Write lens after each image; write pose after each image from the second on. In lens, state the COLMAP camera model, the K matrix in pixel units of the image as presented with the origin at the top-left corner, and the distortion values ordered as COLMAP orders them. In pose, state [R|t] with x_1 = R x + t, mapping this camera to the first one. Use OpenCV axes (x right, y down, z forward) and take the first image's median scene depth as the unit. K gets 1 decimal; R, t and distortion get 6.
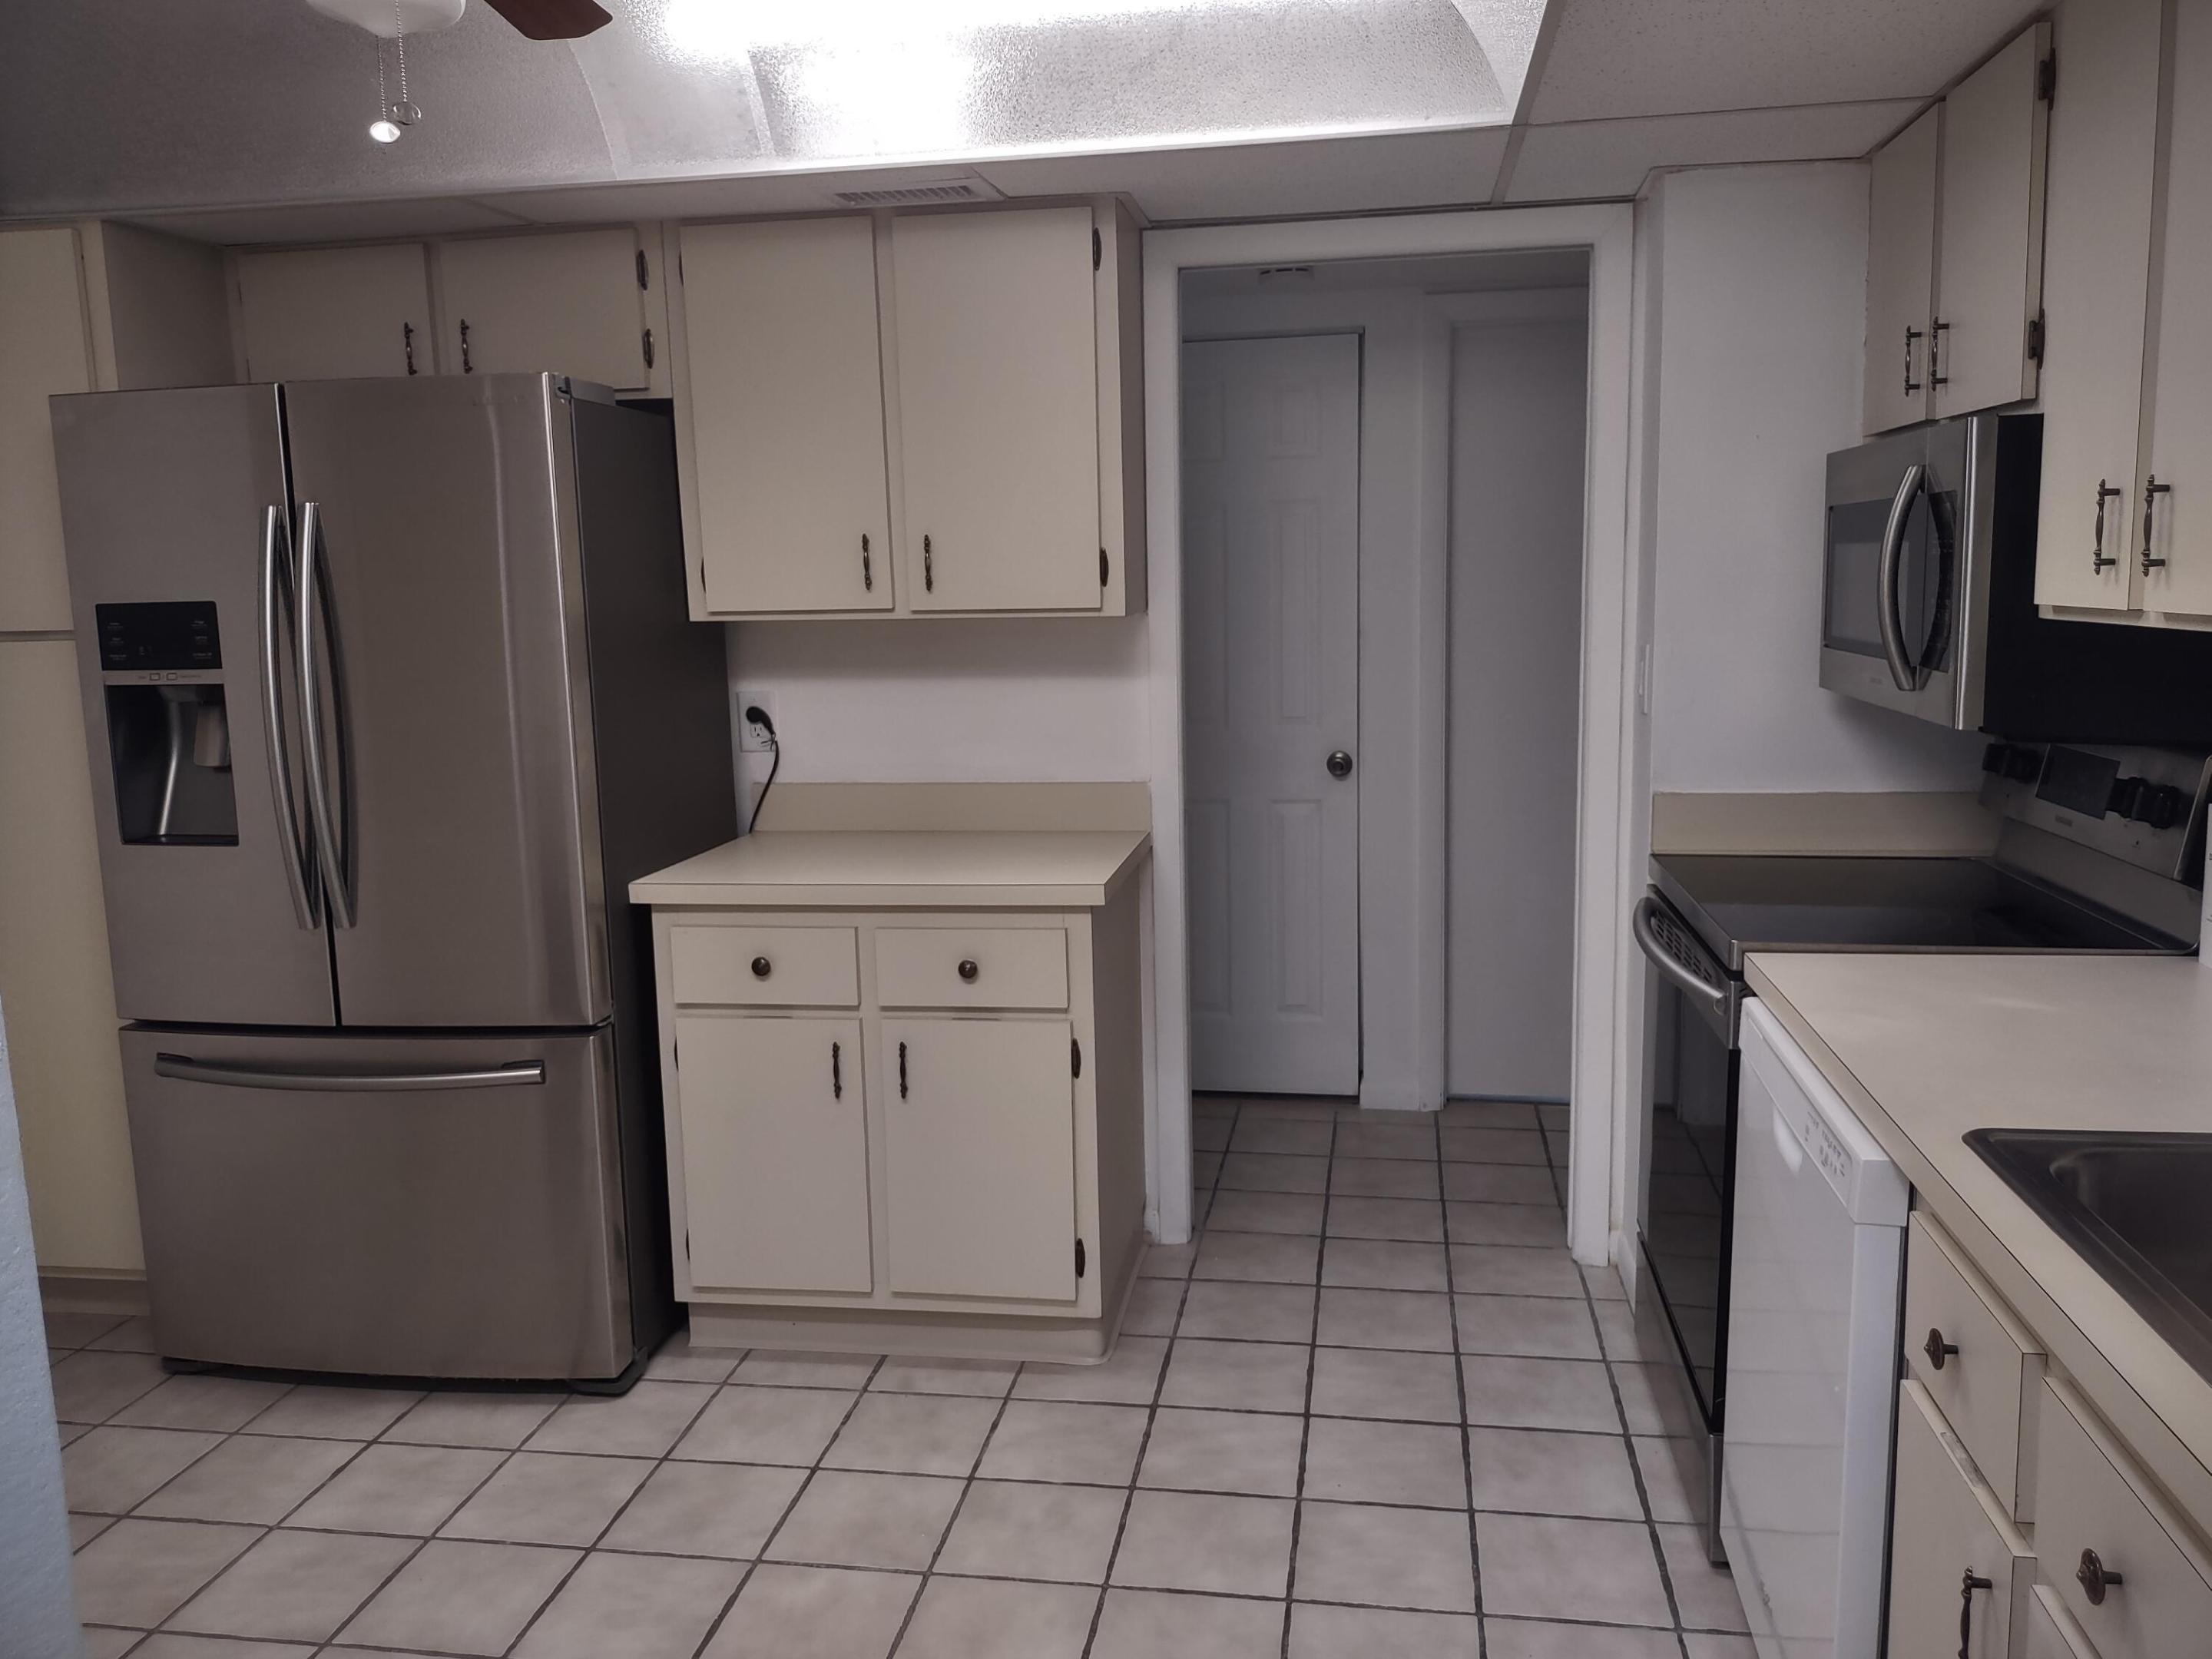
lens RADIAL K [[1693.3, 0, 1108.0], [0, 1693.3, 838.5], [0, 0, 1]] dist [0.063361, -0.101909]
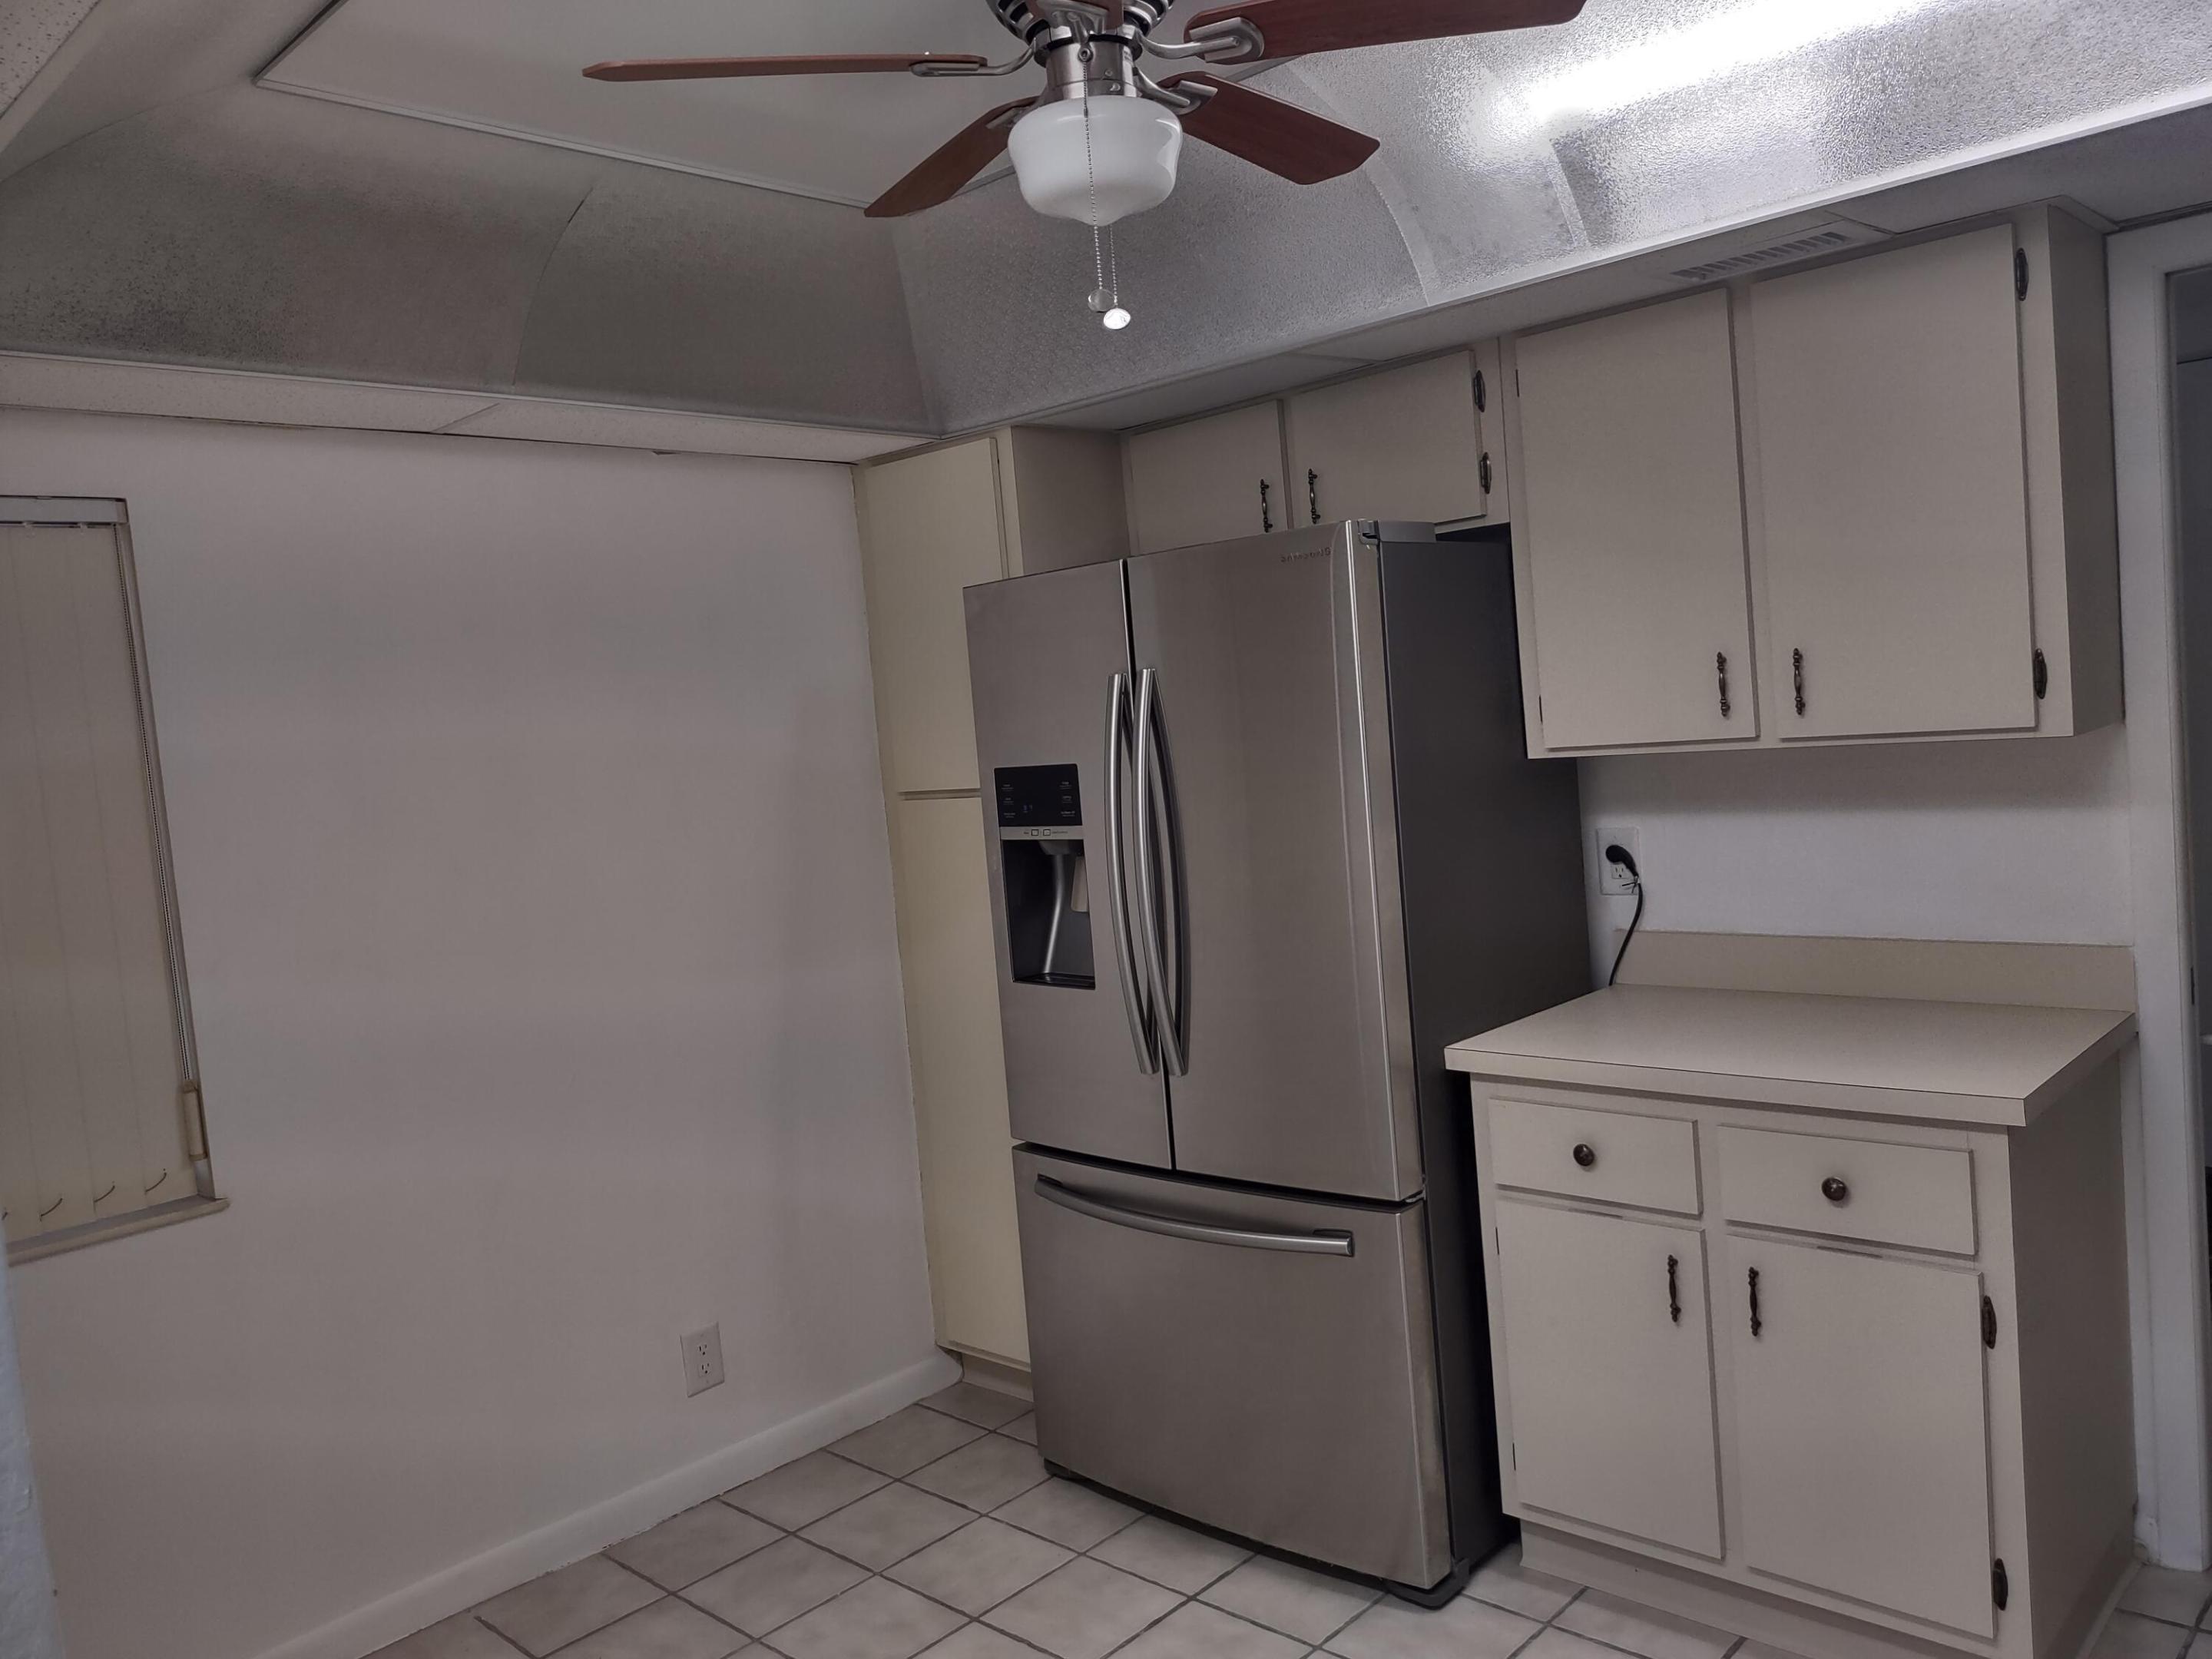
lens RADIAL K [[1642.4, 0, 1106.0], [0, 1642.4, 829.5], [0, 0, 1]] dist [0.057824, -0.099119]
pose [[0.822527, -0.006923, -0.568684, 0.078008], [-0.020303, 0.998931, -0.041527, -0.051617], [0.568364, 0.045703, 0.821507, 0.151261]]
